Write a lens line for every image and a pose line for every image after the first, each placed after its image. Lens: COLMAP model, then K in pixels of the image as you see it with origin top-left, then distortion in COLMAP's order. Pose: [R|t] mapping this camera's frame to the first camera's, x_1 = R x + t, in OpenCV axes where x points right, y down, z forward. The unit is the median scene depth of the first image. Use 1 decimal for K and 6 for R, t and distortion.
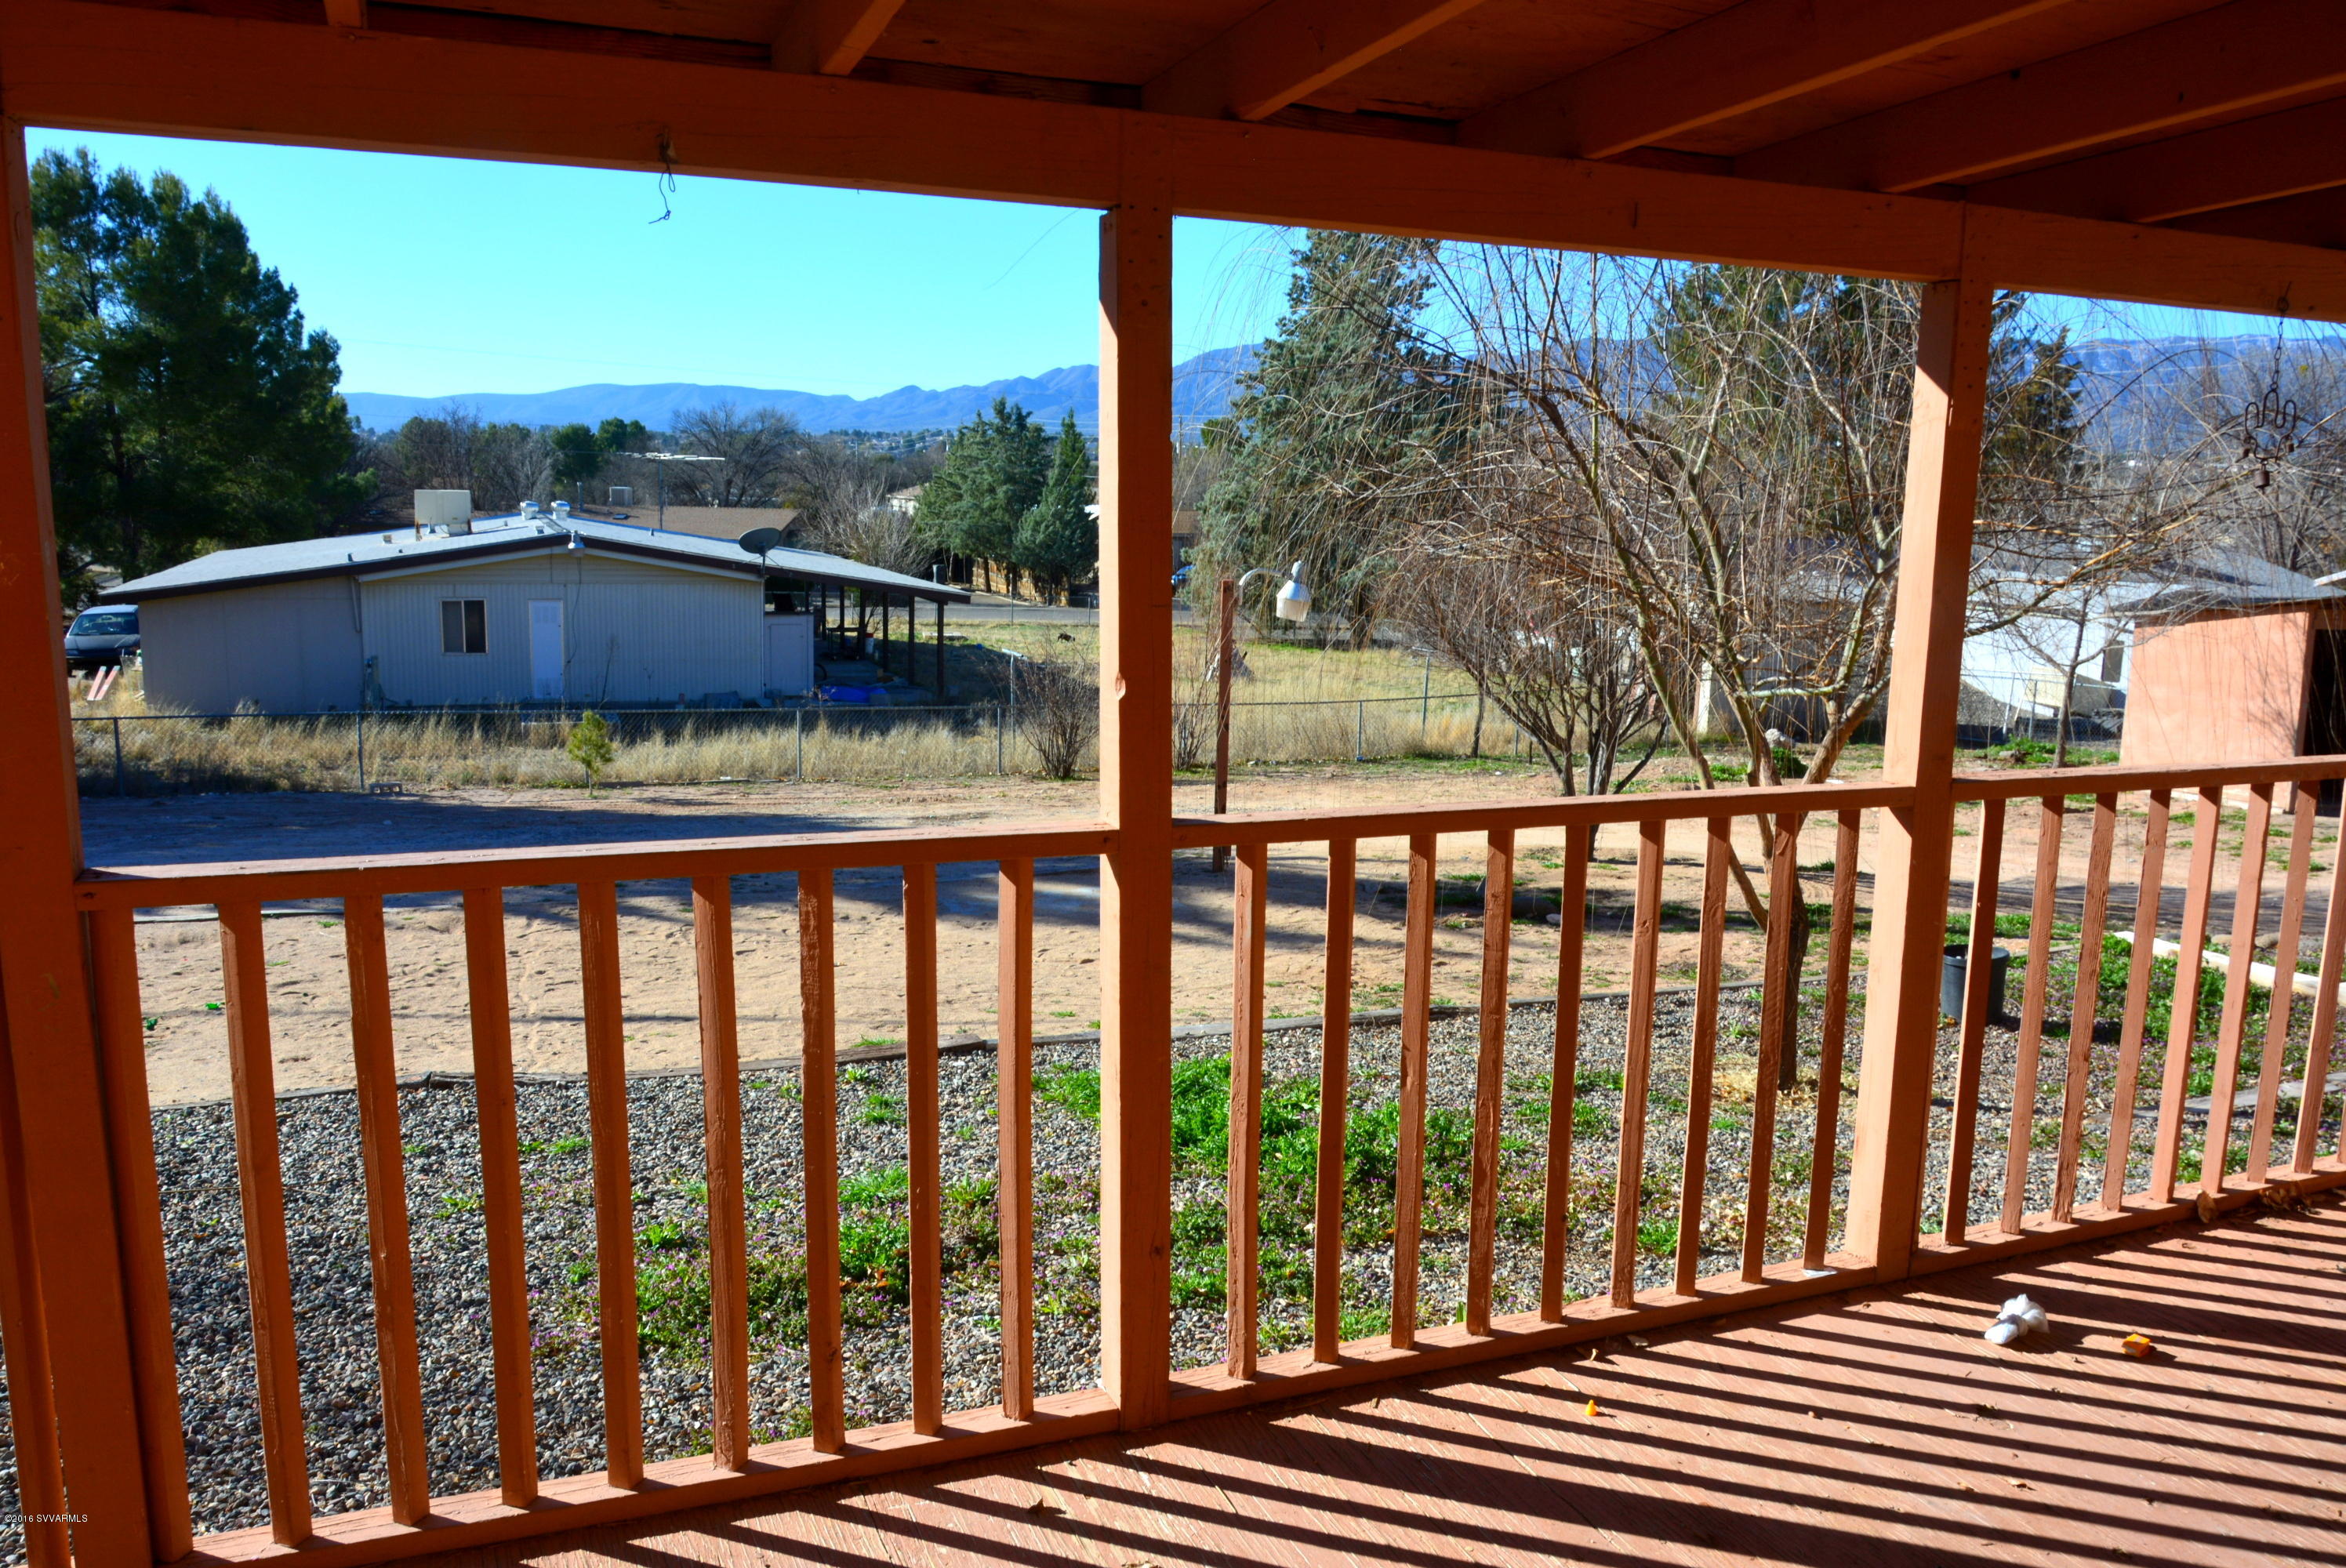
lens RADIAL K [[1828.7, 0, 1181.3], [0, 1828.7, 802.1], [0, 0, 1]] dist [-0.041550, 0.013119]
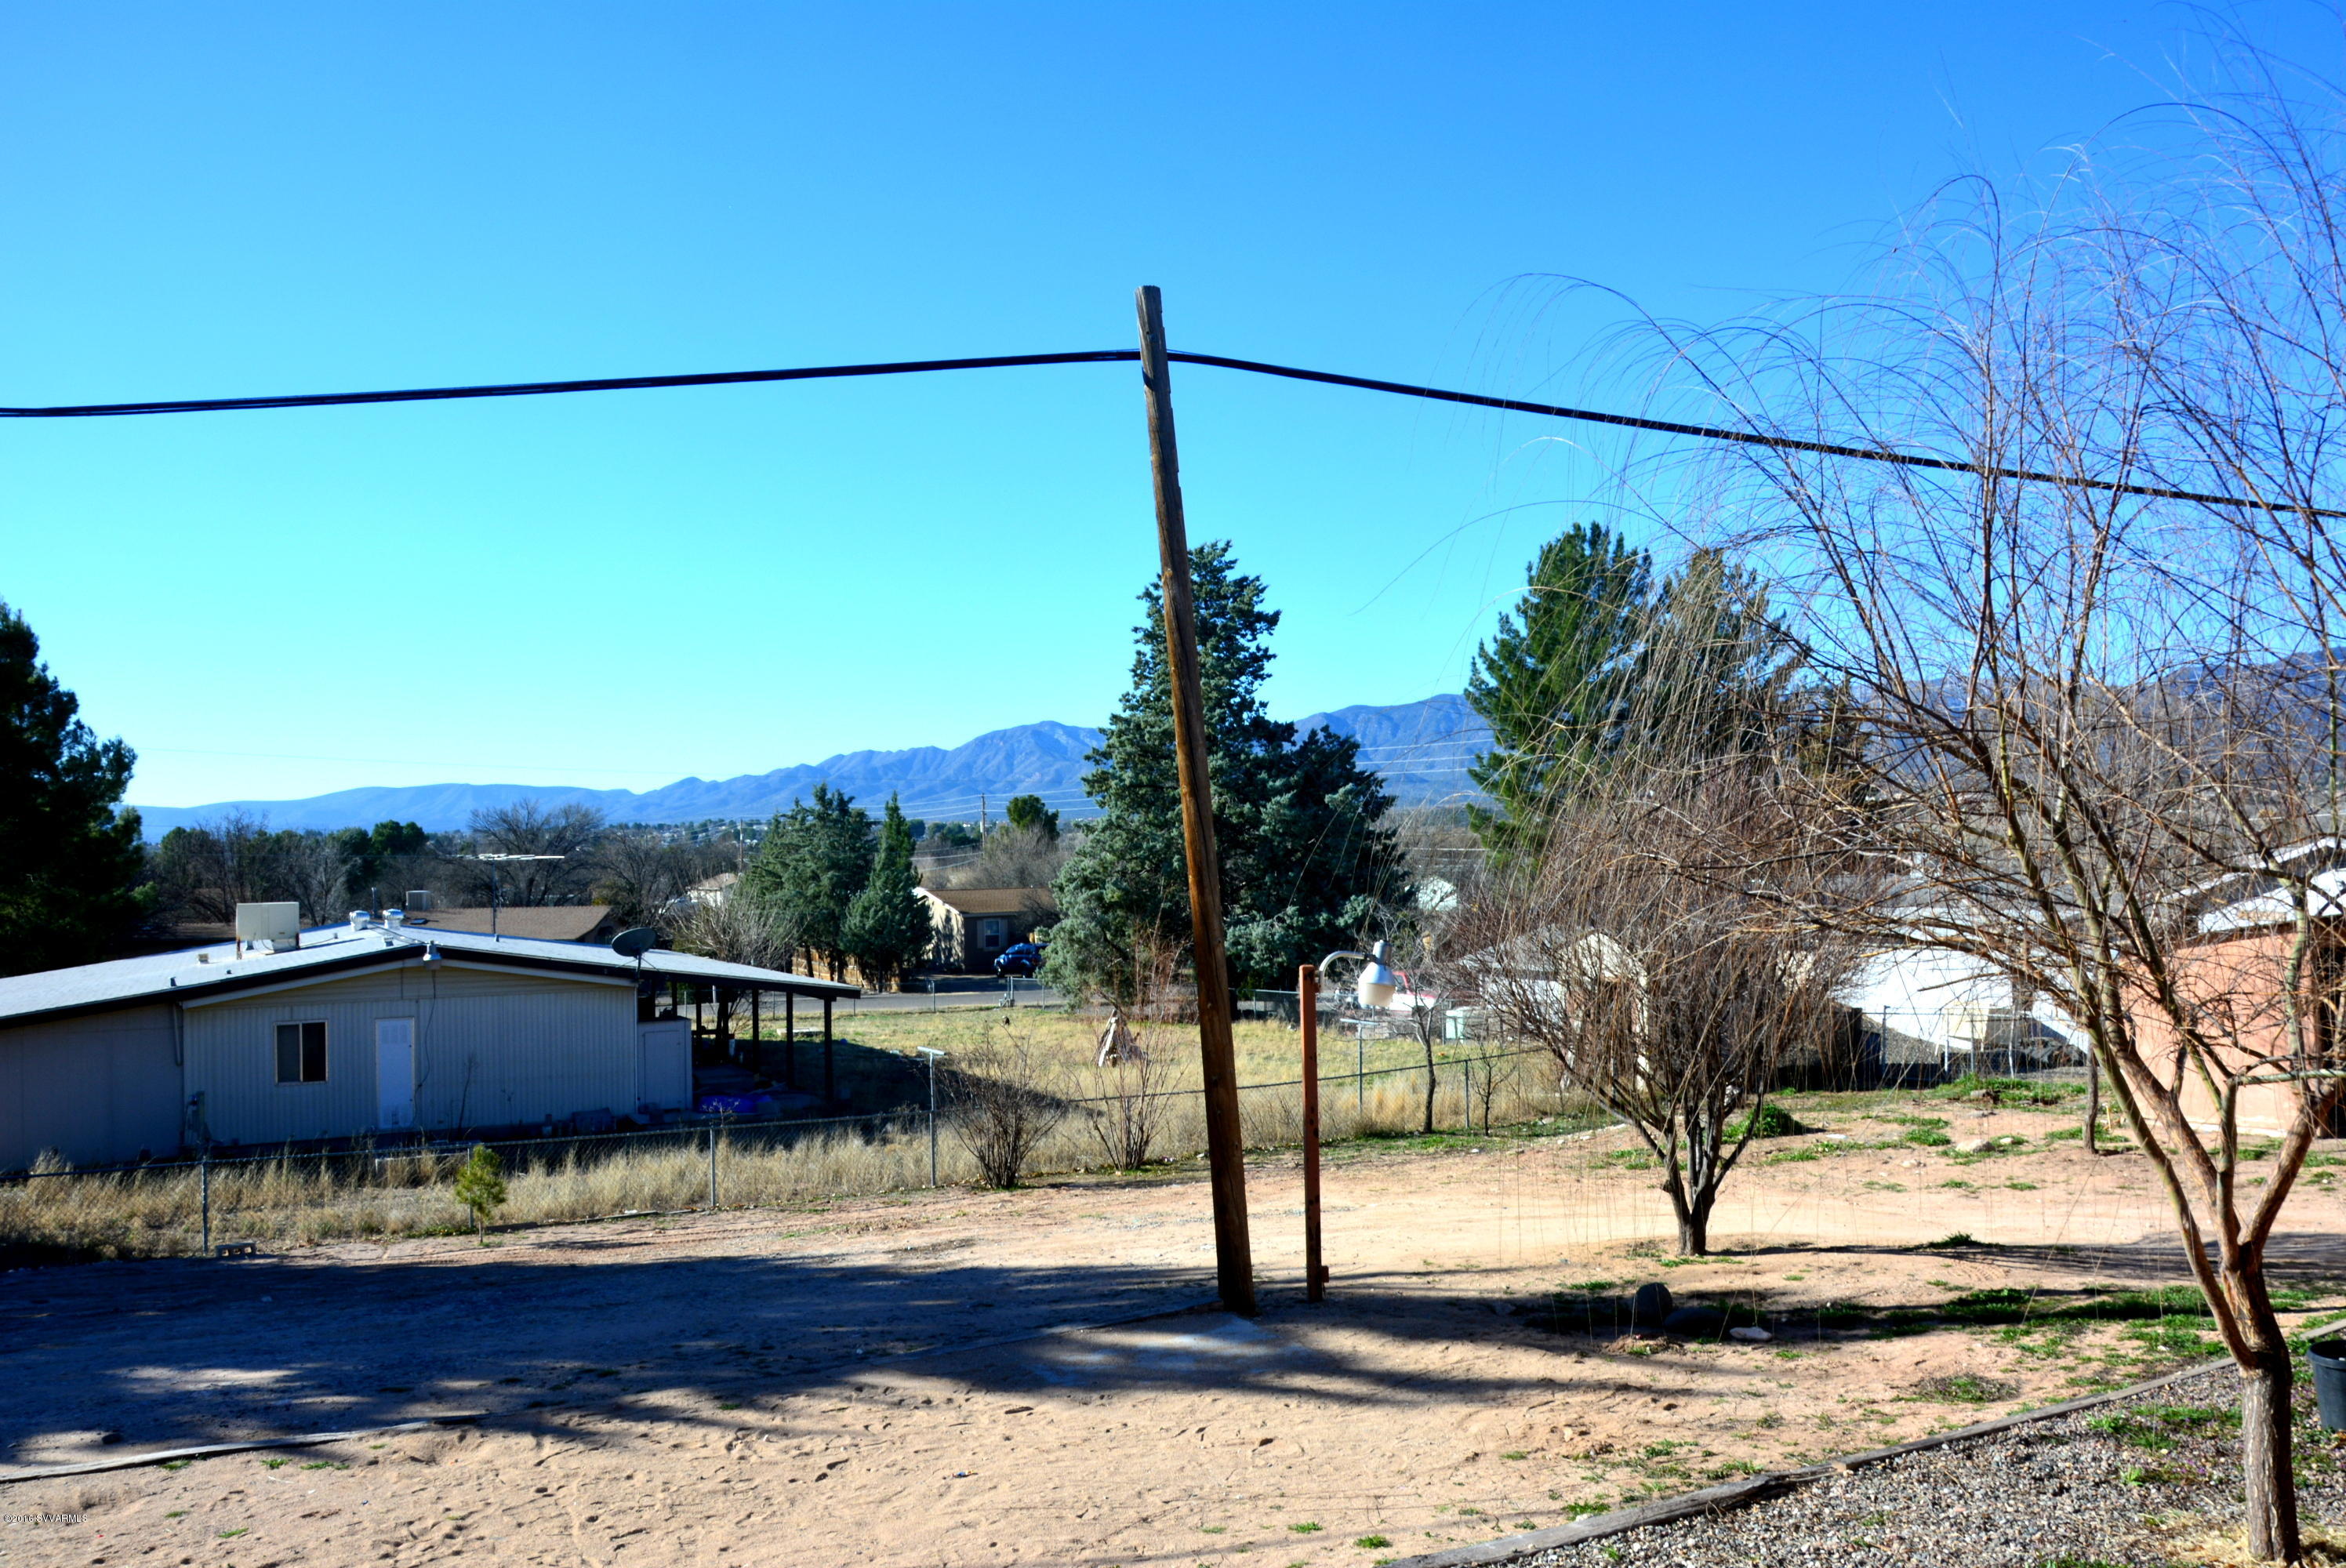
lens RADIAL K [[1828.7, 0, 1179.7], [0, 1828.7, 795.7], [0, 0, 1]] dist [-0.041550, 0.013119]
pose [[0.992218, -0.041494, 0.117394, -0.054251], [0.064659, 0.977453, -0.201011, -0.010775], [-0.106406, 0.207037, 0.972529, 0.047857]]
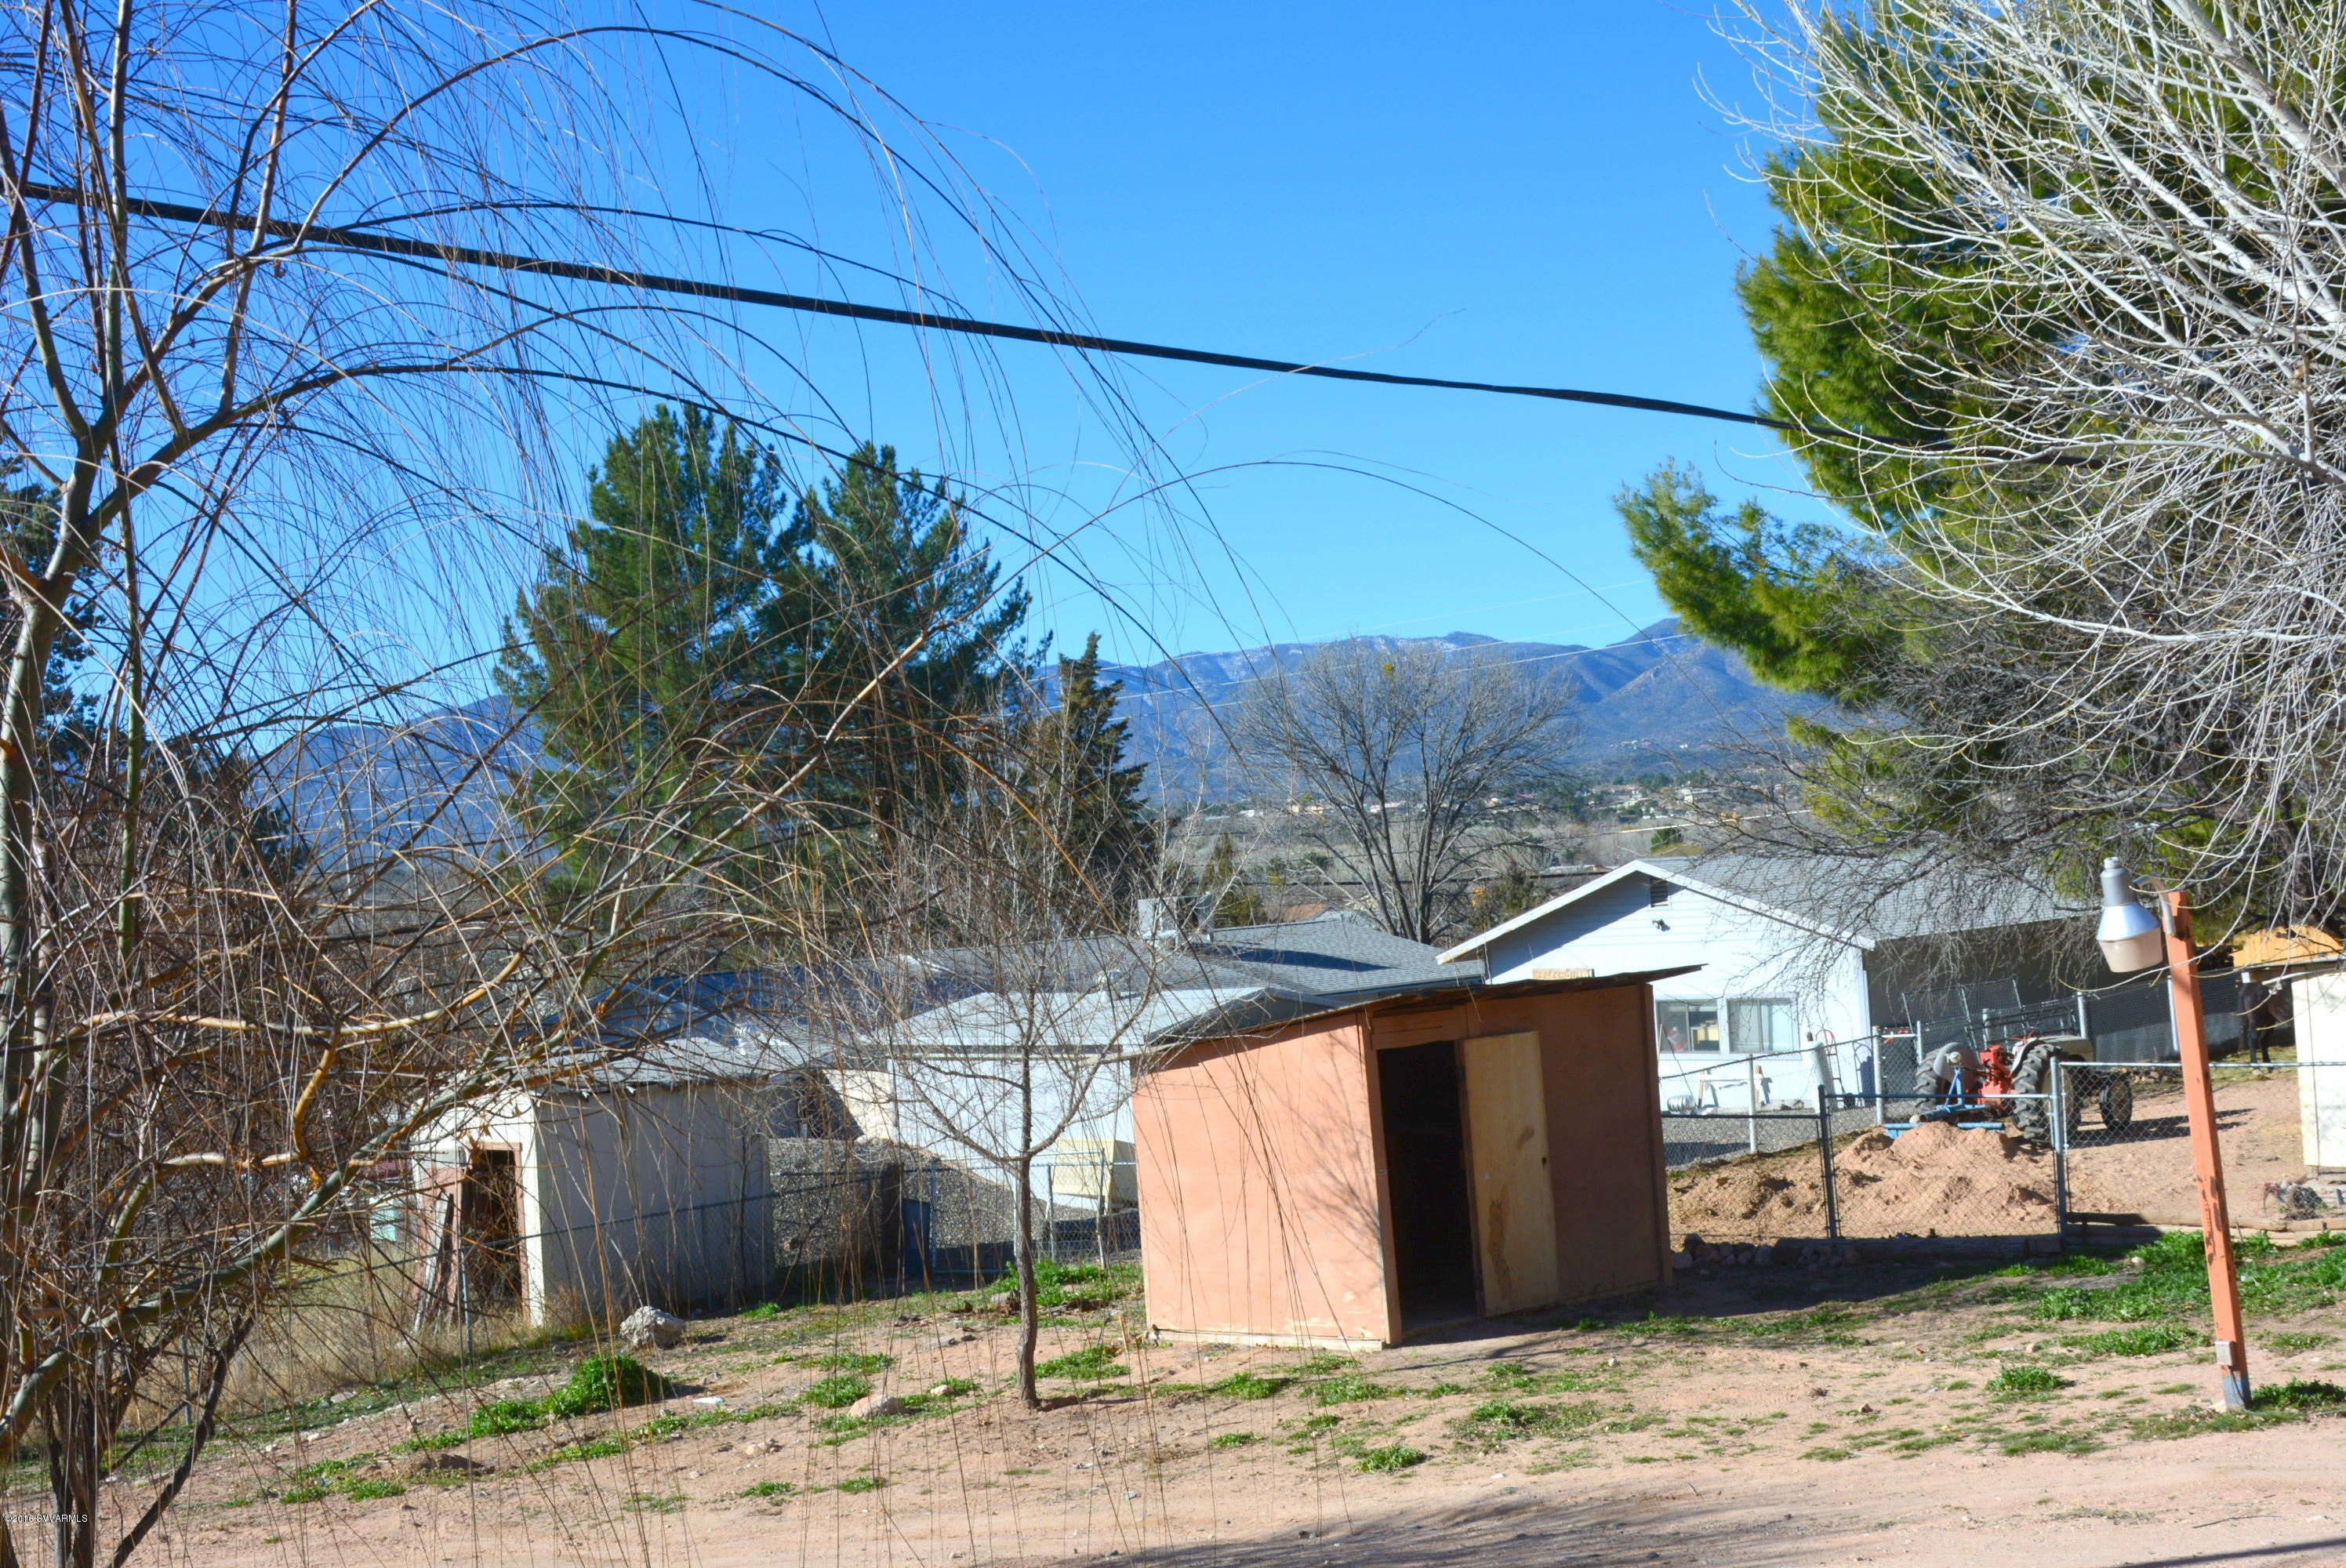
lens RADIAL K [[2785.2, 0, 1171.2], [0, 2785.2, 784.1], [0, 0, 1]] dist [0.011794, 0.000000]
pose [[0.898303, -0.068858, 0.433948, 0.077975], [0.160785, 0.970656, -0.178815, -0.012468], [-0.408901, 0.230403, 0.883014, 0.075022]]
